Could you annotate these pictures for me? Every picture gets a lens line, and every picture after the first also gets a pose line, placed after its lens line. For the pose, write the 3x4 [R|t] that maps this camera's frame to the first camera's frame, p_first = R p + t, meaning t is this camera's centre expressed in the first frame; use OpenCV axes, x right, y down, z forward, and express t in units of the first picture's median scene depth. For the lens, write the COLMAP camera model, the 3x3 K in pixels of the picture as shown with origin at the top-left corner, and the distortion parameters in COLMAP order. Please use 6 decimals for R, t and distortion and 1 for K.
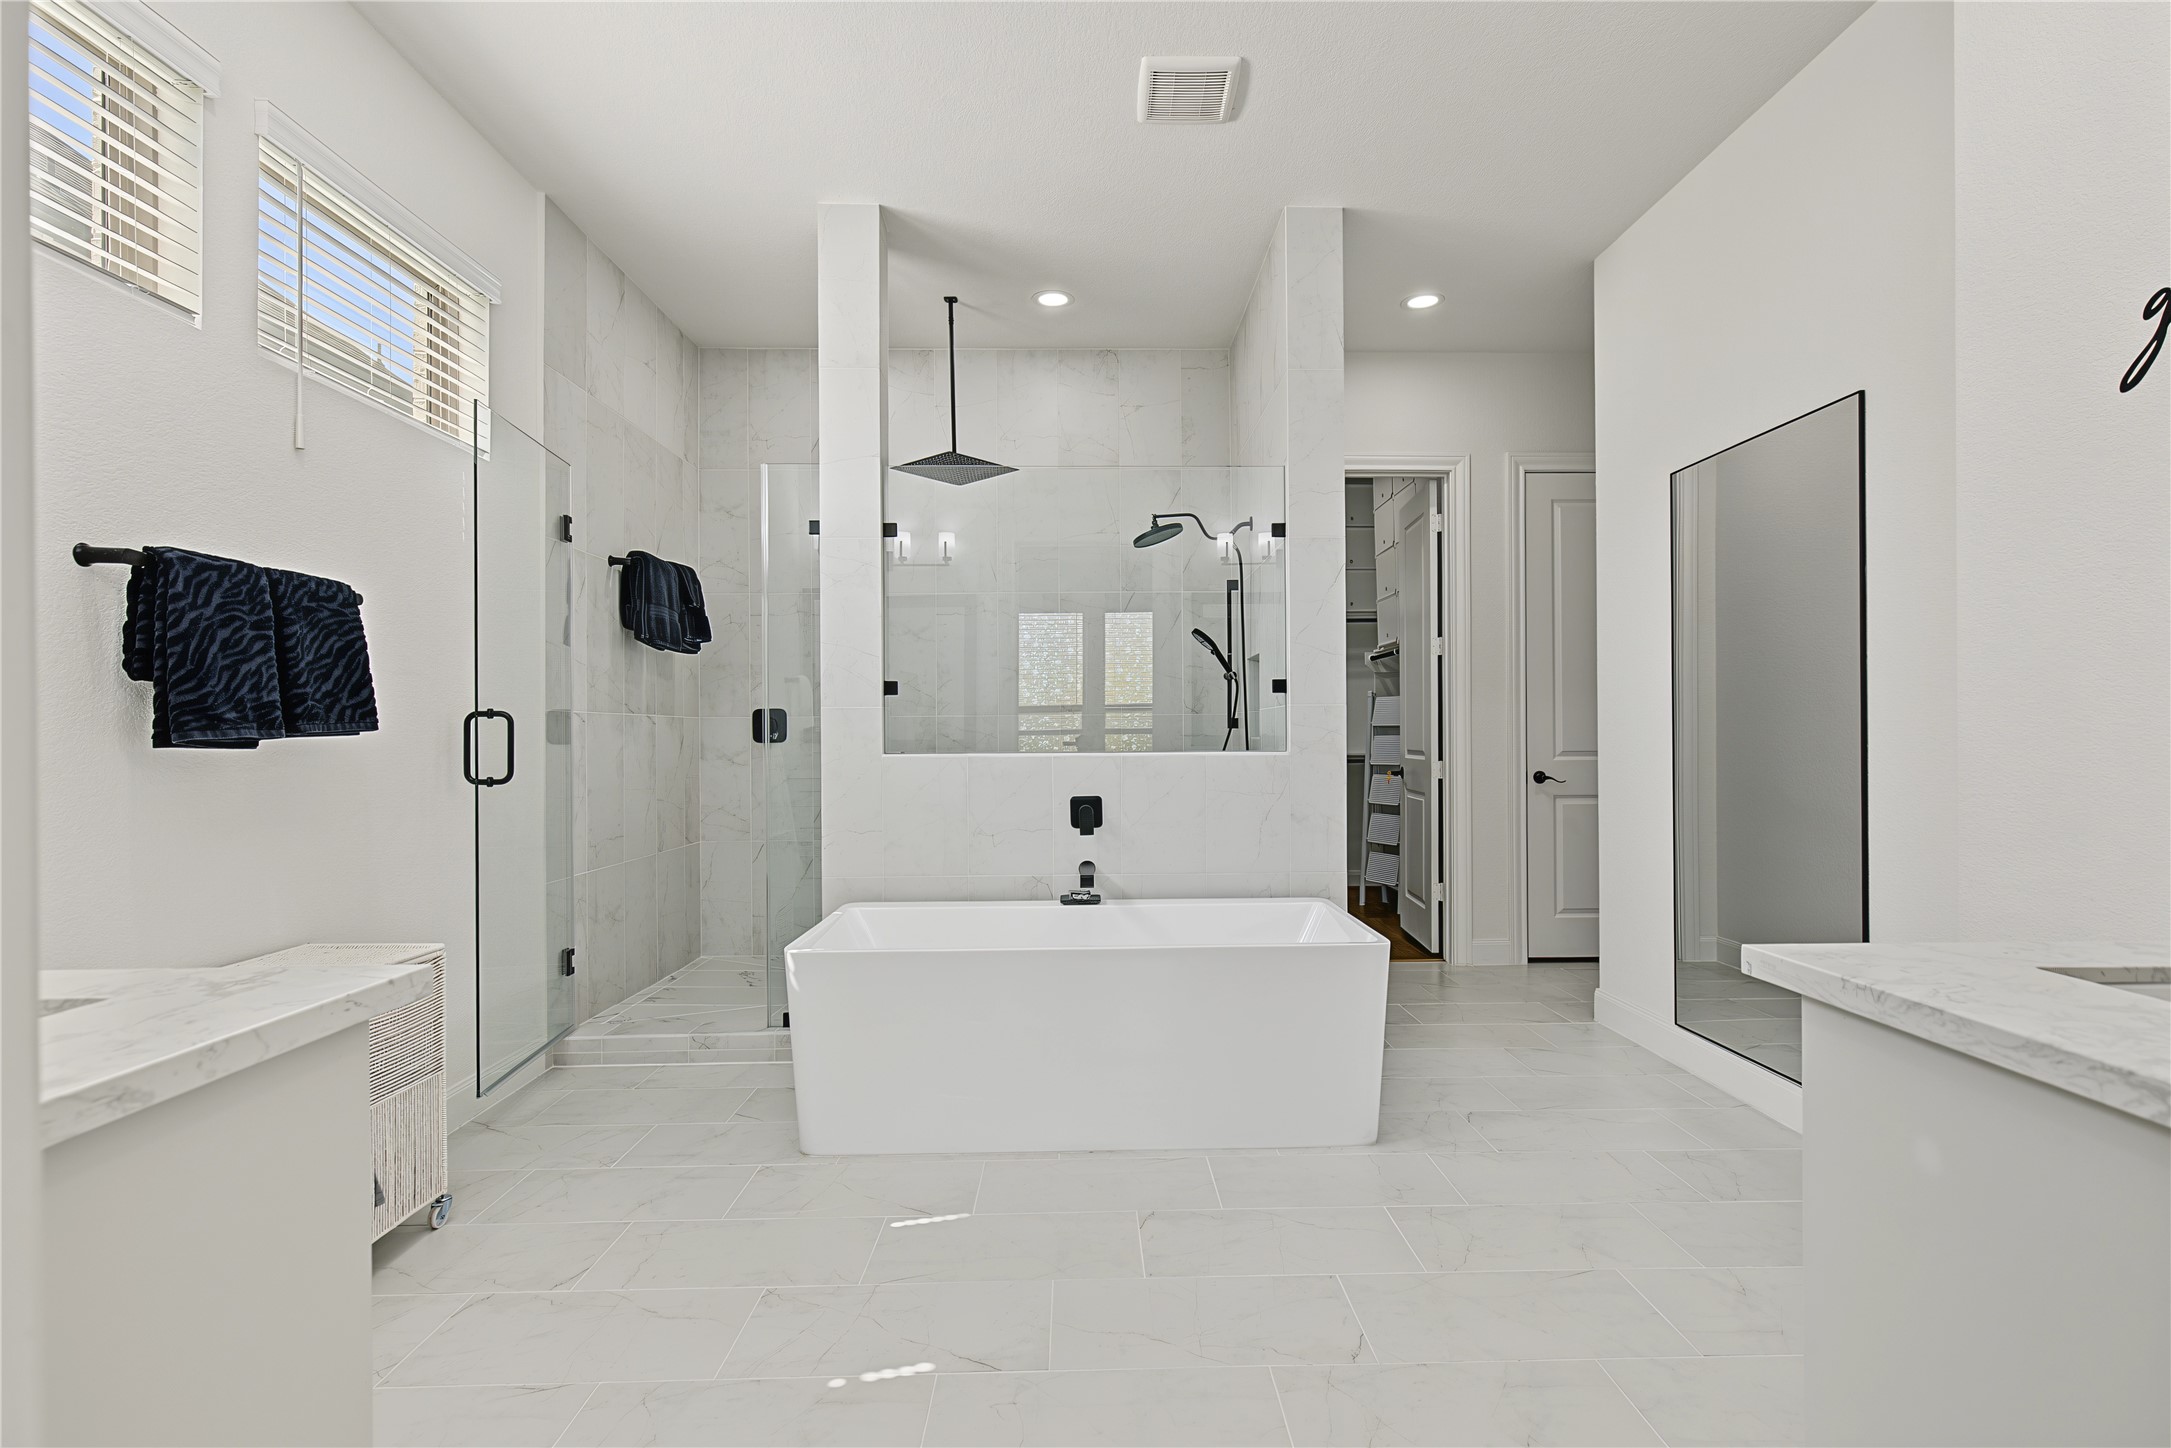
lens RADIAL K [[983.8, 0, 1084.9], [0, 983.8, 726.4], [0, 0, 1]] dist [-0.000691, -0.000316]
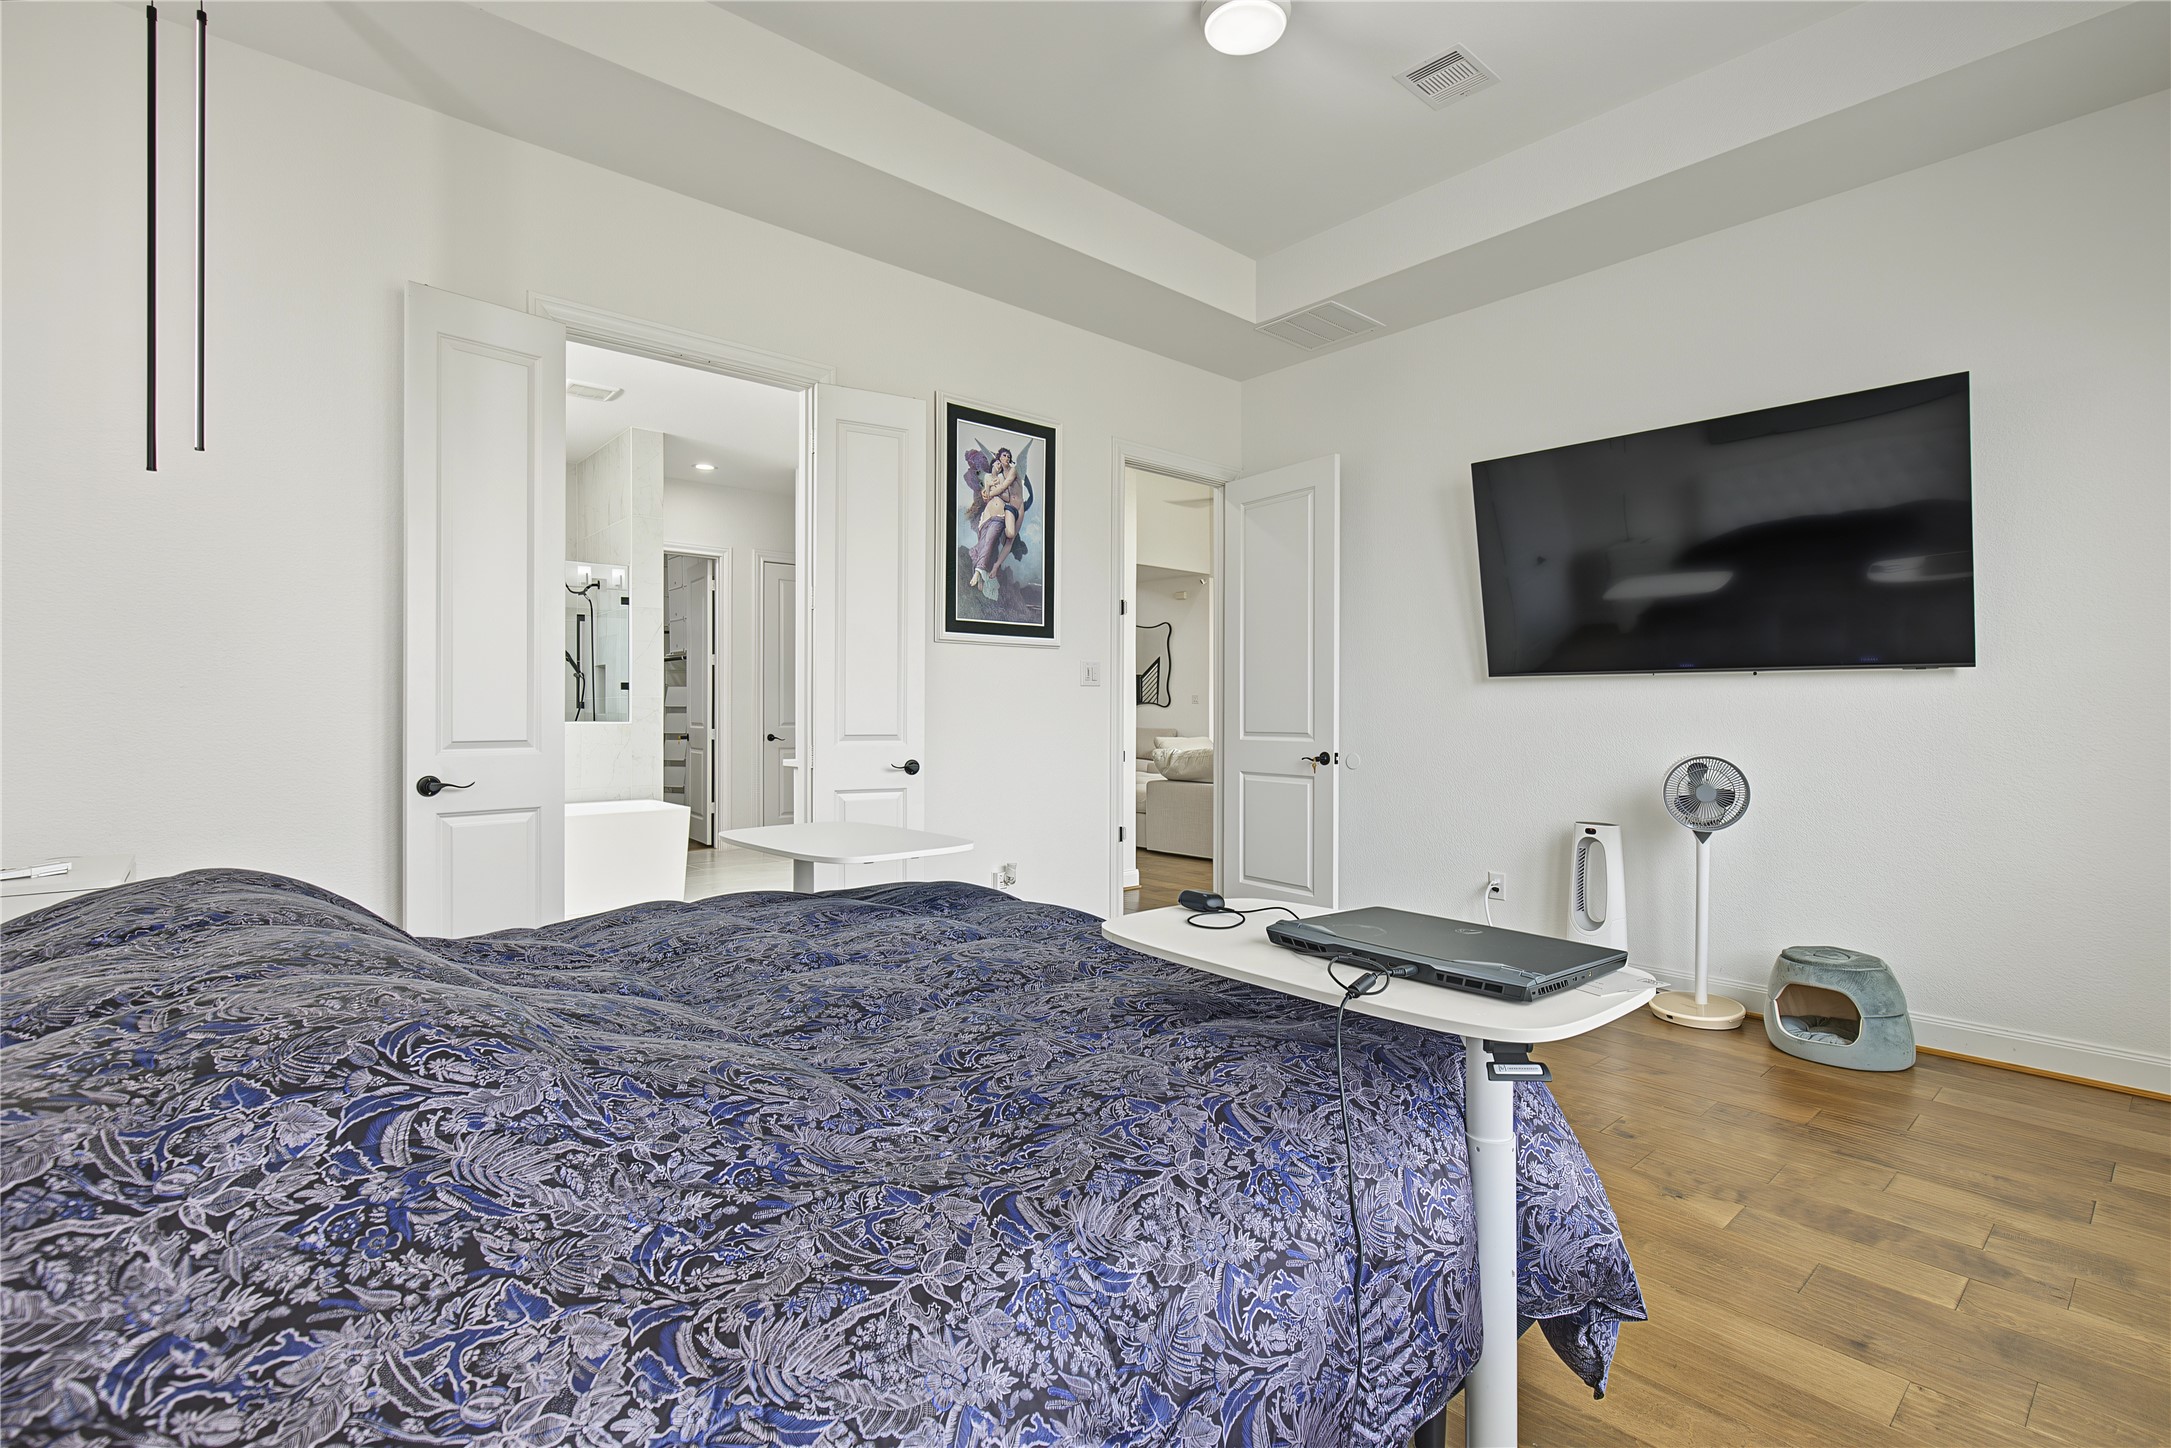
lens RADIAL K [[983.8, 0, 1085.0], [0, 983.8, 714.8], [0, 0, 1]] dist [-0.000691, -0.000316]
pose [[0.761887, 0.003469, 0.647701, -0.256628], [-0.010051, 0.999929, 0.006467, -0.005677], [-0.647632, -0.011437, 0.761867, -0.730716]]
